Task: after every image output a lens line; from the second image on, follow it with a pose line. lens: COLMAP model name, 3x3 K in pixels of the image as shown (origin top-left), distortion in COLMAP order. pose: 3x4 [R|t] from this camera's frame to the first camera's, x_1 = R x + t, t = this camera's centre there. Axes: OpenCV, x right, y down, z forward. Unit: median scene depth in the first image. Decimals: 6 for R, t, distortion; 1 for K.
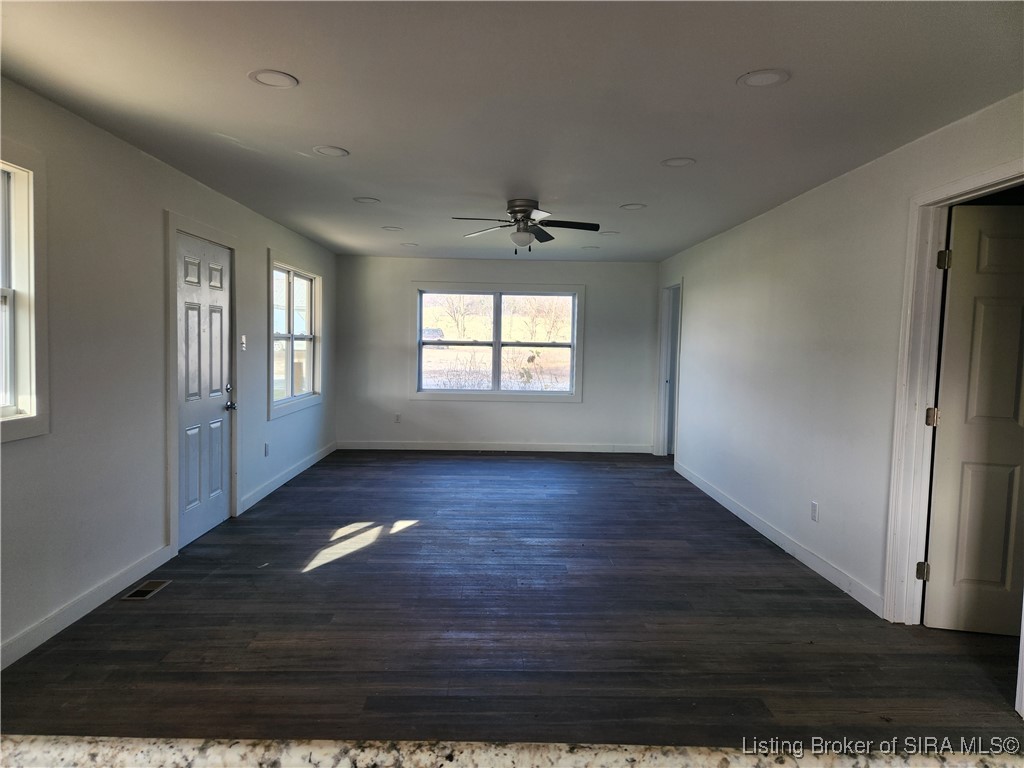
lens RADIAL K [[682.0, 0, 512.0], [0, 682.0, 385.7], [0, 0, 1]] dist [0.075172, -0.001463]
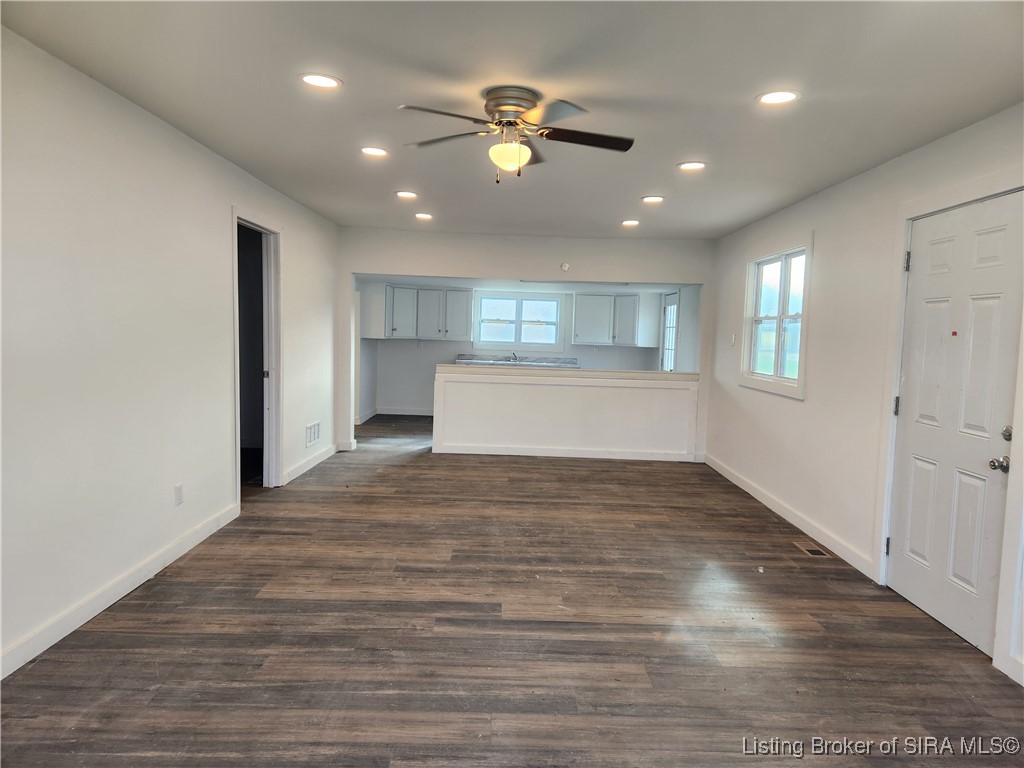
lens RADIAL K [[682.0, 0, 512.9], [0, 682.0, 381.2], [0, 0, 1]] dist [0.075172, -0.001463]
pose [[-0.998266, -0.056870, 0.015215, -0.008072], [-0.054235, 0.988938, 0.138059, -0.122340], [-0.022898, 0.136995, -0.990307, 1.976082]]
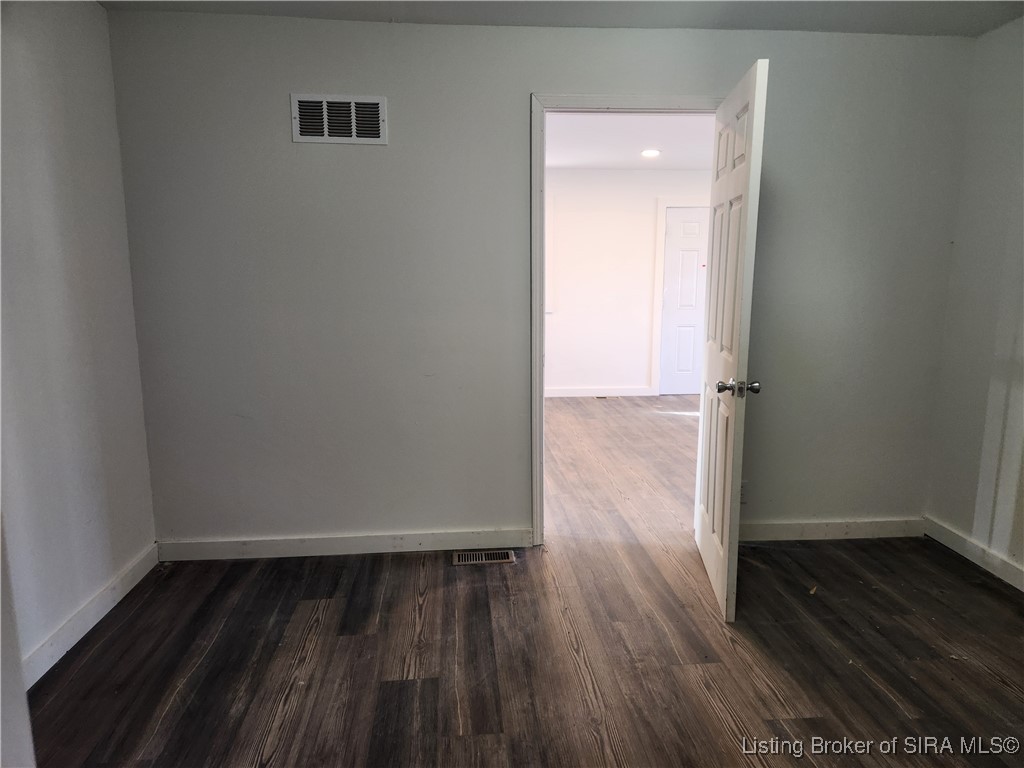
lens RADIAL K [[682.0, 0, 512.5], [0, 682.0, 386.0], [0, 0, 1]] dist [0.075172, -0.001463]
pose [[0.055869, 0.142311, -0.988244, 1.296606], [-0.060834, 0.988436, 0.138900, -0.000494], [0.996583, 0.052359, 0.063880, 0.545976]]
